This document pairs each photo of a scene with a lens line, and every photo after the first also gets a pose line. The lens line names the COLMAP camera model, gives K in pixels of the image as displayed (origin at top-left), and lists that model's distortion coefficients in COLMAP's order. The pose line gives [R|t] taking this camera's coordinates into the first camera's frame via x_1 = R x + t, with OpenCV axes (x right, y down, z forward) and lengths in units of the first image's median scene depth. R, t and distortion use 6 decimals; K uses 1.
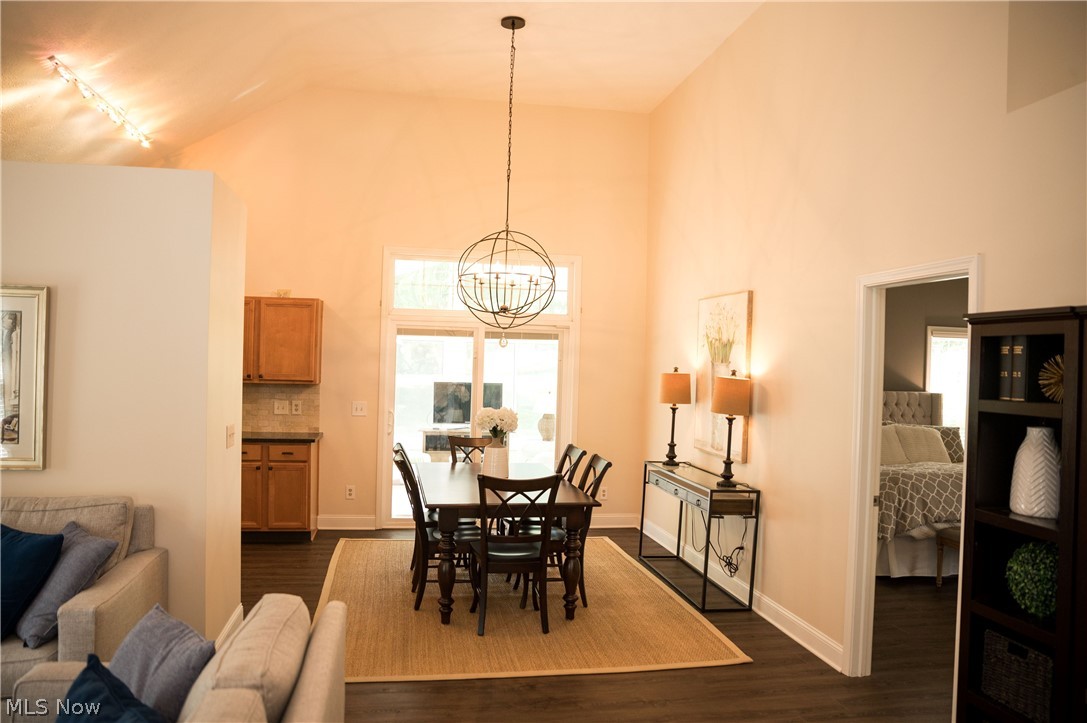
lens RADIAL K [[771.7, 0, 531.7], [0, 771.7, 366.1], [0, 0, 1]] dist [-0.139945, 0.106772]
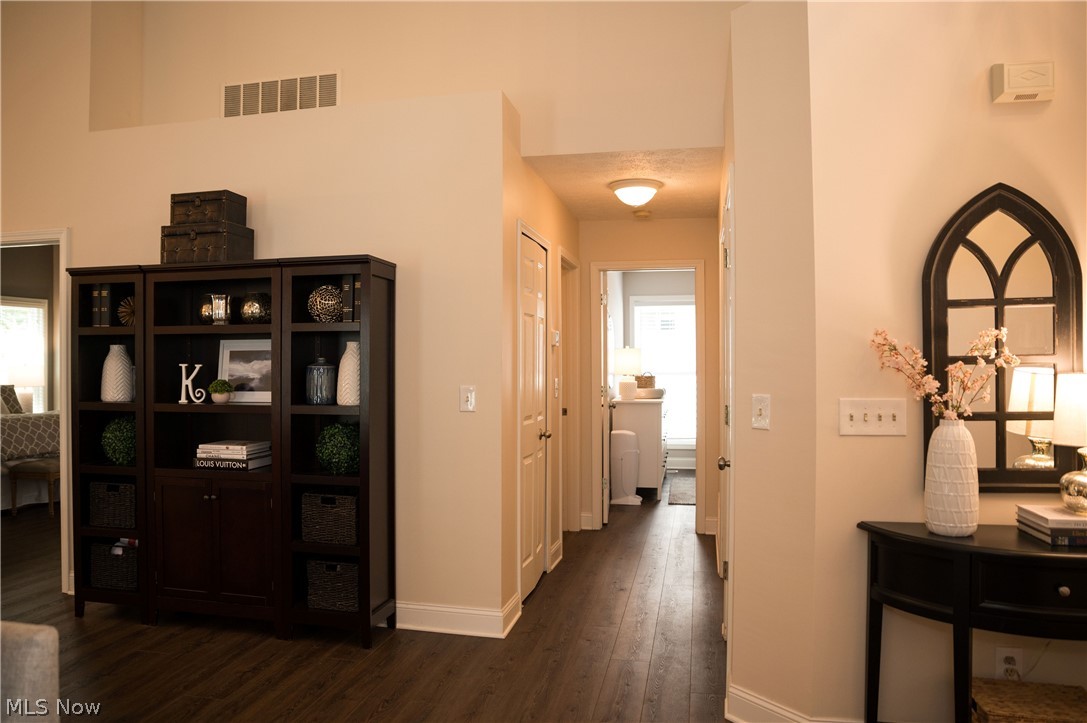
lens RADIAL K [[771.7, 0, 531.7], [0, 771.7, 366.1], [0, 0, 1]] dist [-0.139945, 0.106772]
pose [[0.381146, -0.027757, 0.924098, -0.198874], [0.014048, 0.999608, 0.024231, 0.048176], [-0.924408, 0.003747, 0.381387, -0.183504]]
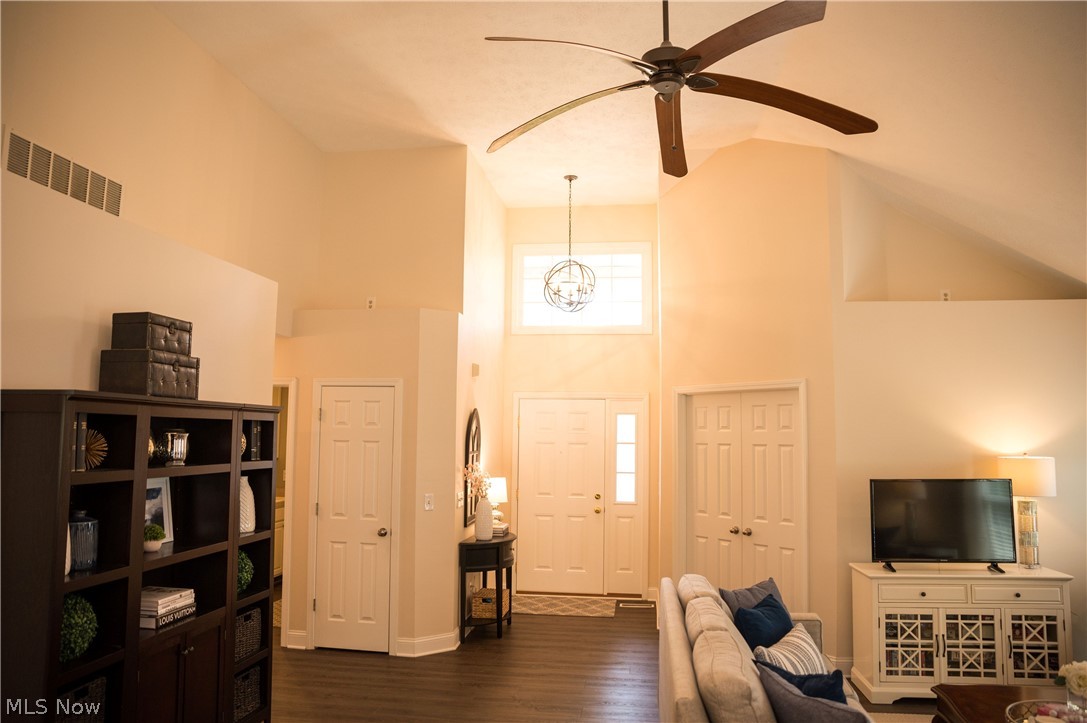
lens RADIAL K [[761.5, 0, 543.5], [0, 761.5, 361.5], [0, 0, 1]] dist [-0.134462, 0.092833]
pose [[-0.952290, -0.009941, 0.305034, -0.156146], [-0.036859, 0.995900, -0.082615, -0.023410], [-0.302962, -0.089916, -0.948751, 0.853204]]
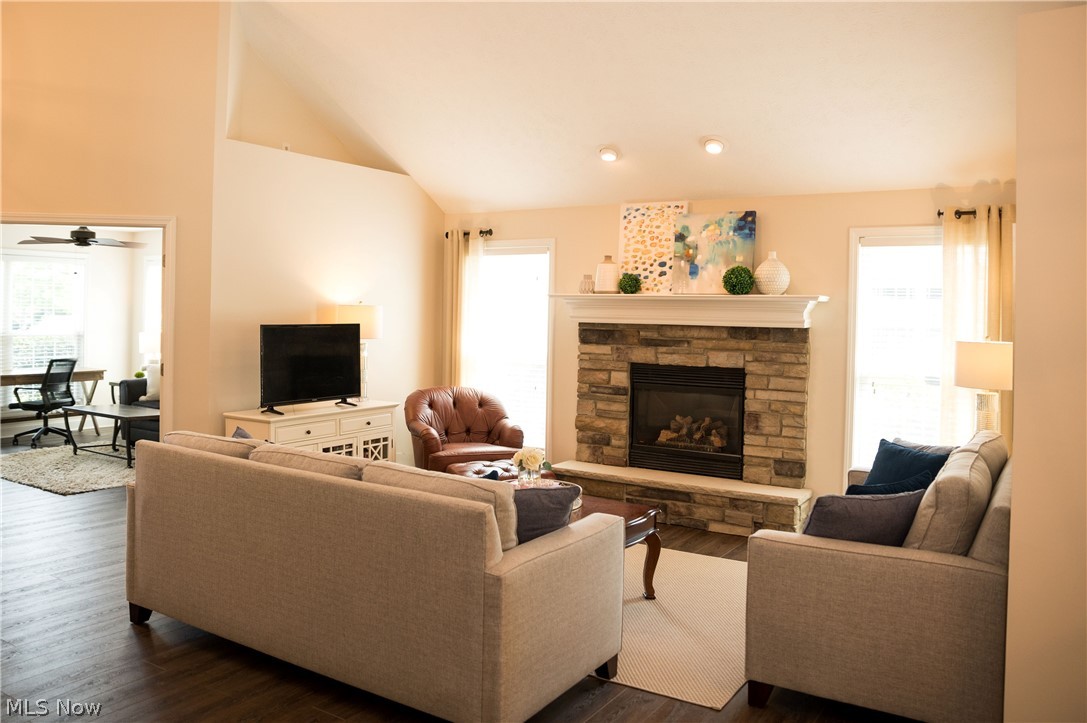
lens RADIAL K [[849.5, 0, 541.6], [0, 849.5, 320.3], [0, 0, 1]] dist [-0.102461, 0.000870]
pose [[-0.668409, -0.035025, -0.742969, 0.259777], [-0.041251, 0.999099, -0.009988, 0.020739], [0.742649, 0.023973, -0.669251, 0.784827]]
